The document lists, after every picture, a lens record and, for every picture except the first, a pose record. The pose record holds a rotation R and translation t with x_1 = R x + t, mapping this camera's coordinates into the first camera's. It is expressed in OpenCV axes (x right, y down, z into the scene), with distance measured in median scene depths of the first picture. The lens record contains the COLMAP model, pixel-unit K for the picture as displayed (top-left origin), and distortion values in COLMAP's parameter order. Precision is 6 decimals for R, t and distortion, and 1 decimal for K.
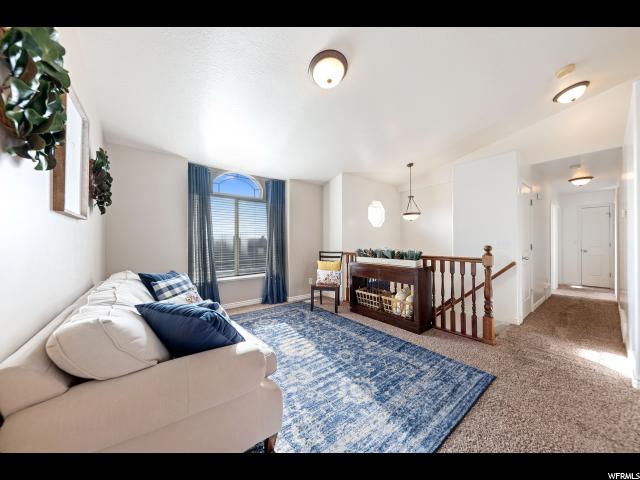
lens RADIAL K [[228.8, 0, 319.7], [0, 228.8, 242.3], [0, 0, 1]] dist [0.001579, -0.000076]
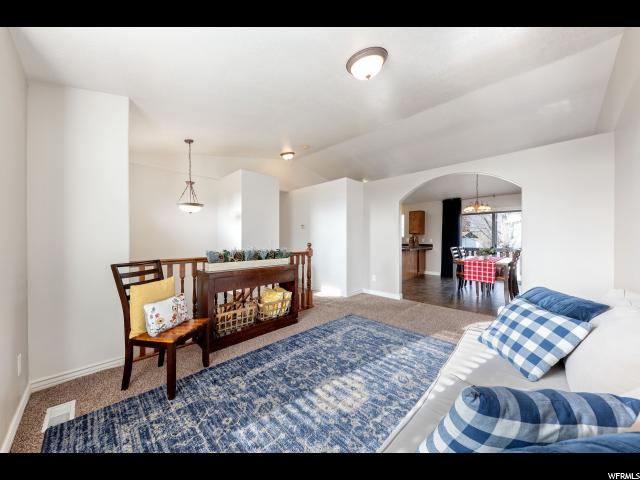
lens RADIAL K [[213.9, 0, 338.5], [0, 213.9, 243.7], [0, 0, 1]] dist [0.009073, 0.000016]
pose [[-0.160135, -0.008705, 0.987057, -0.640069], [0.010890, 0.999885, 0.010585, 0.005355], [-0.987035, 0.012444, -0.160022, 0.979223]]
